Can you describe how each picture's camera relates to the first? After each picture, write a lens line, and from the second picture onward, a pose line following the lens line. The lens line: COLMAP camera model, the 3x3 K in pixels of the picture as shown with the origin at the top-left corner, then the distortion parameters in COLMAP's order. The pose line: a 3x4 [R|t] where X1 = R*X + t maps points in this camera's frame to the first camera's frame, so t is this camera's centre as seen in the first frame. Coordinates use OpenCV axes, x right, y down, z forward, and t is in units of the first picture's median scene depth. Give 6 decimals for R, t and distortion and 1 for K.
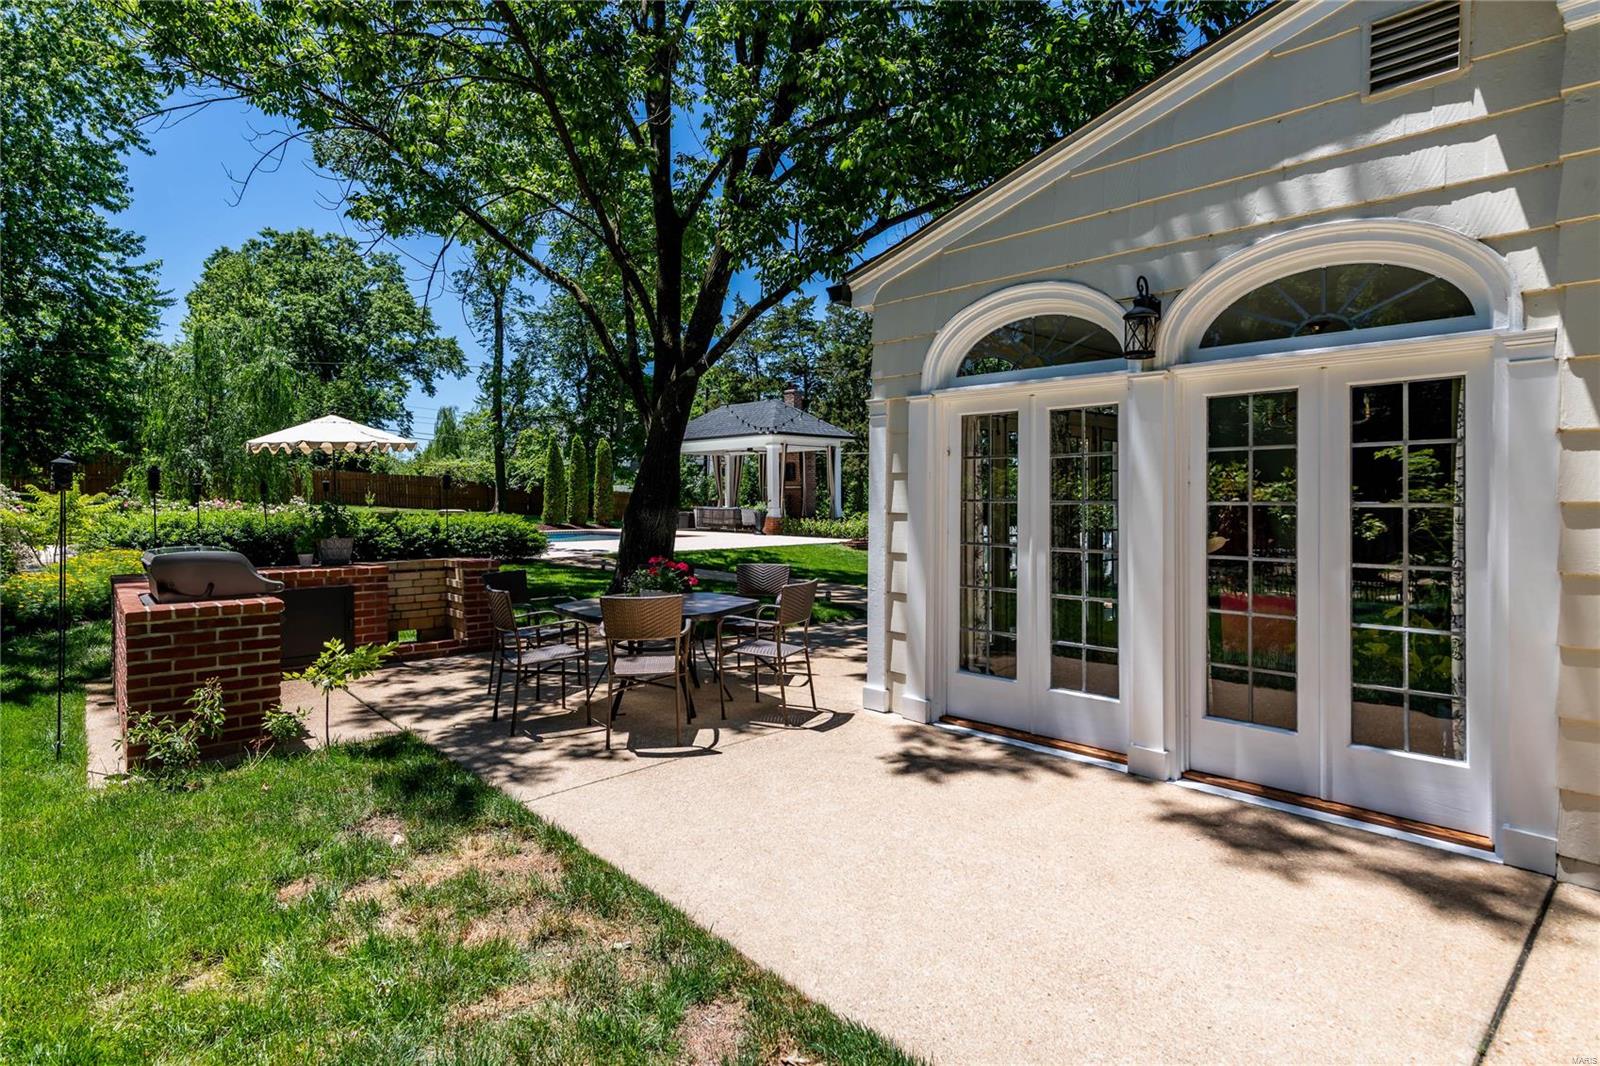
lens RADIAL K [[857.4, 0, 793.8], [0, 857.4, 518.0], [0, 0, 1]] dist [-0.003303, 0.000579]
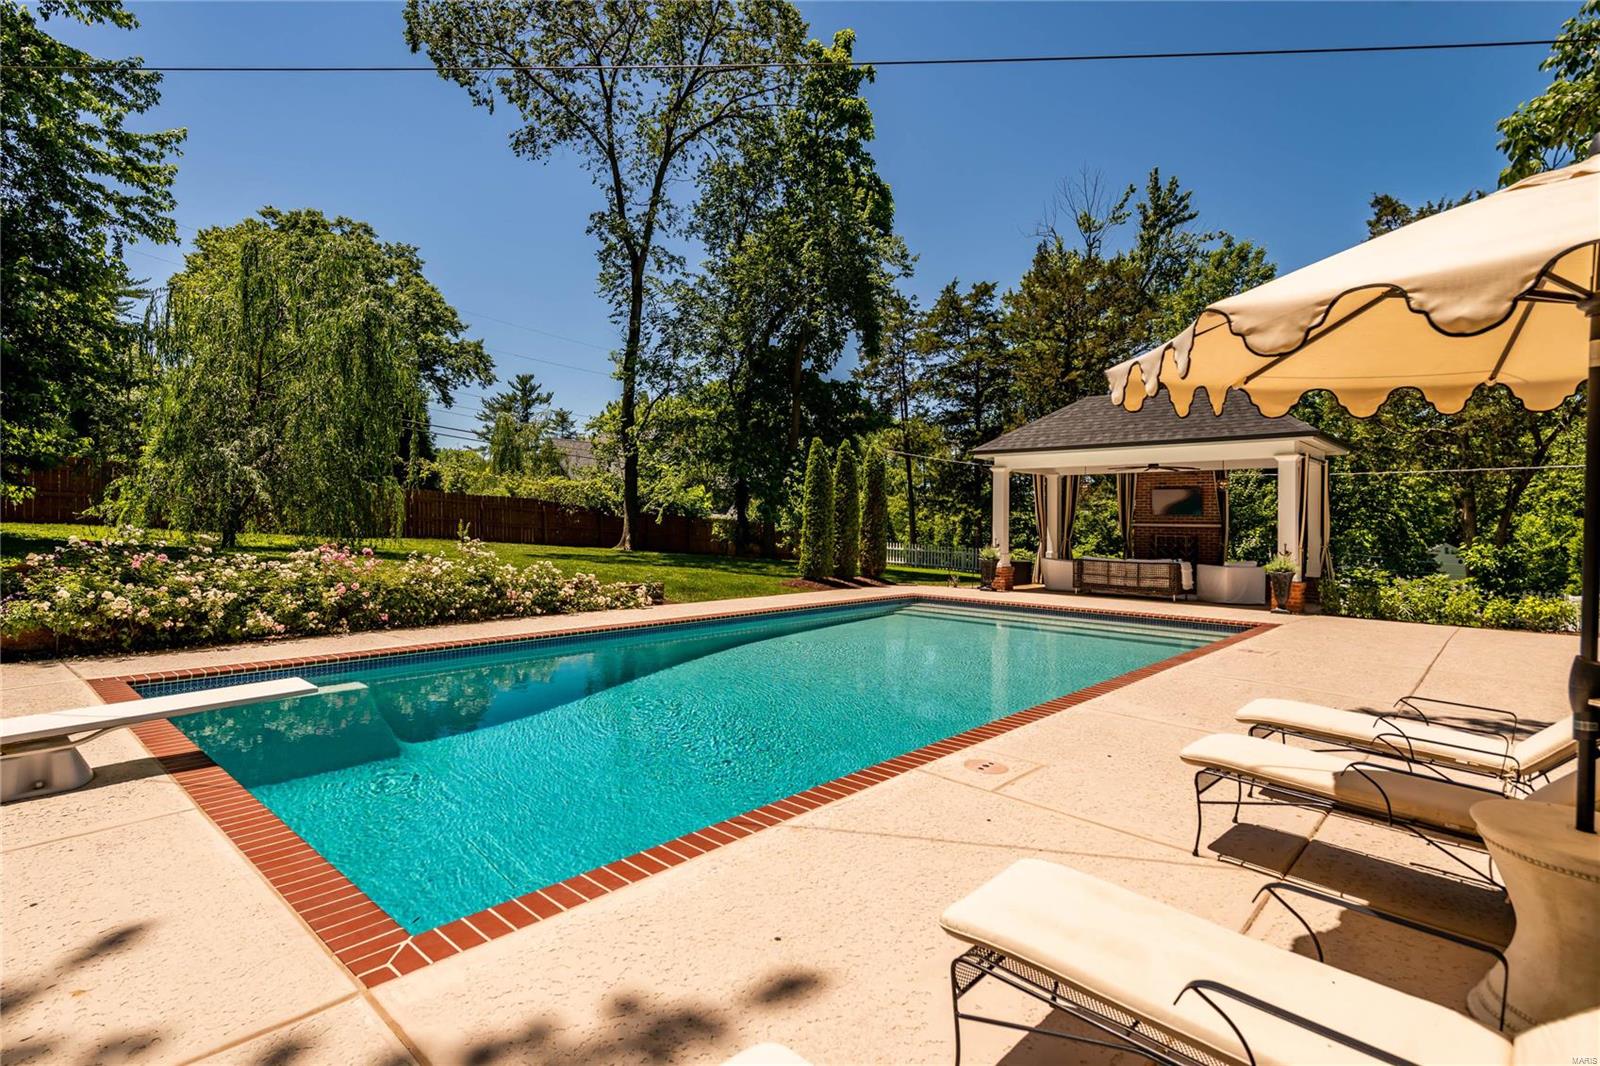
lens RADIAL K [[801.6, 0, 799.3], [0, 801.6, 521.5], [0, 0, 1]] dist [-0.003890, -0.001218]
pose [[0.997333, 0.010246, 0.072268, -0.337712], [-0.008669, 0.999718, -0.022101, -0.020813], [-0.072474, 0.021415, 0.997140, 0.407304]]
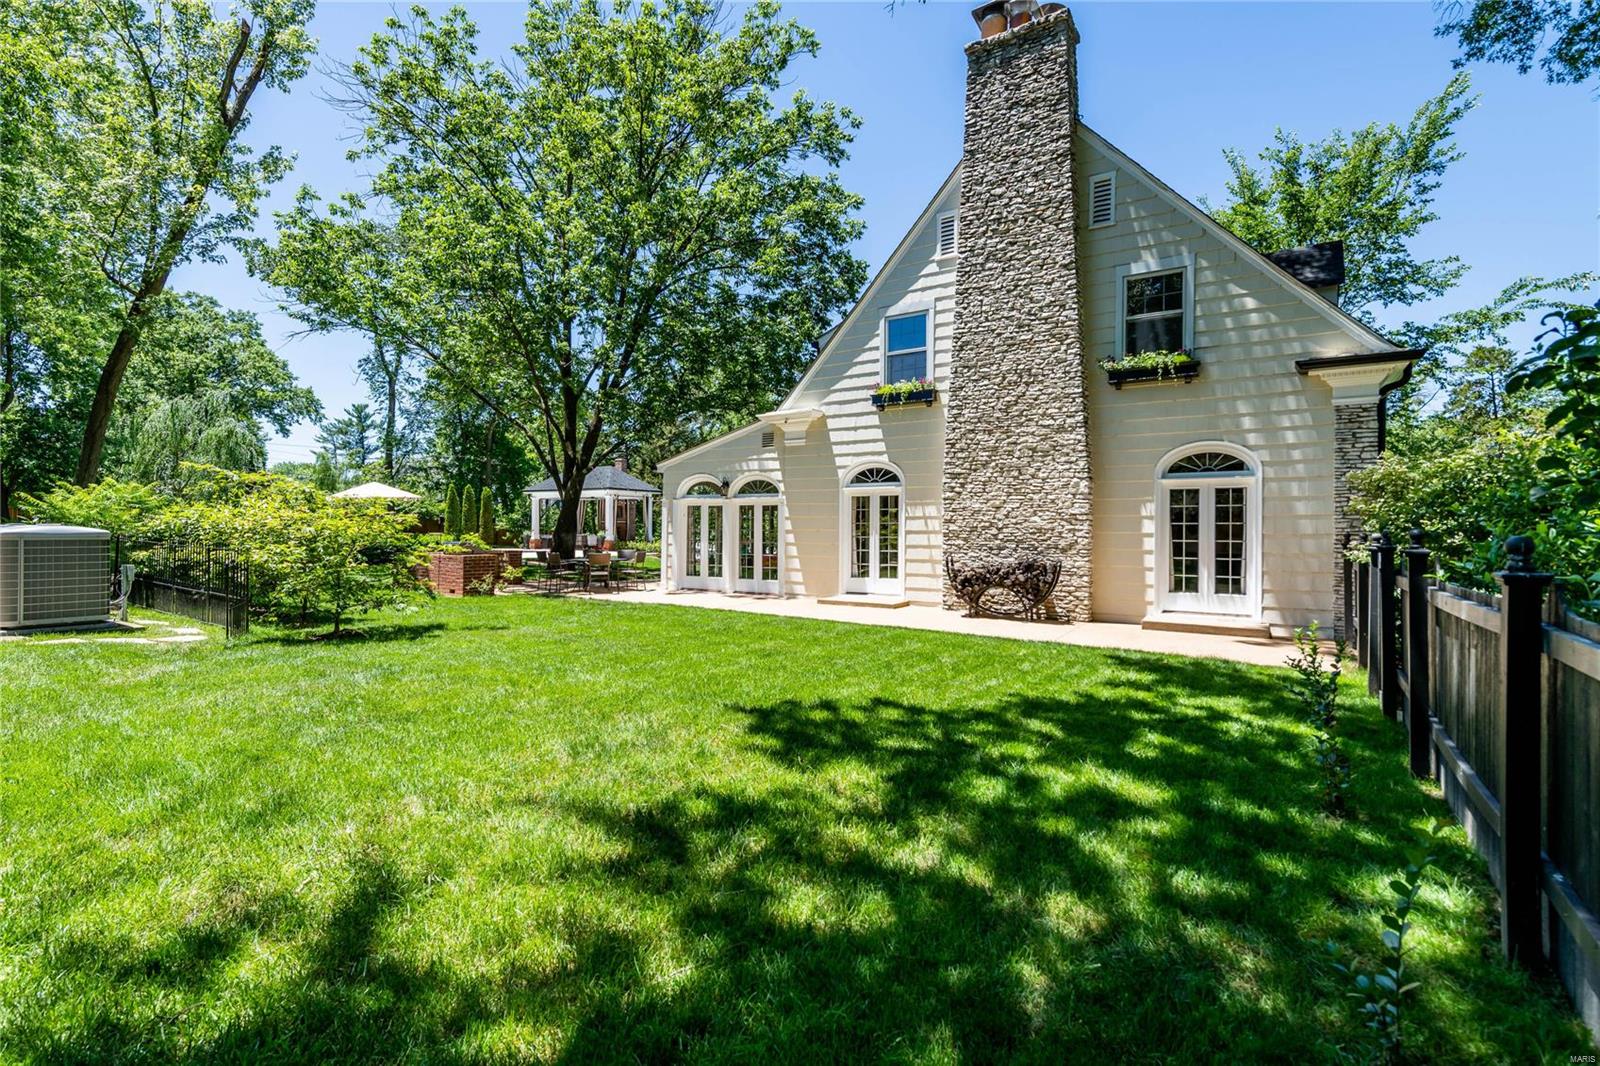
lens RADIAL K [[751.8, 0, 794.3], [0, 751.8, 538.1], [0, 0, 1]] dist [0.003842, 0.000446]
pose [[0.970400, 0.004414, 0.241462, -0.023639], [-0.001264, 0.999912, -0.013198, 0.010811], [-0.241499, 0.012502, 0.970321, -0.383250]]
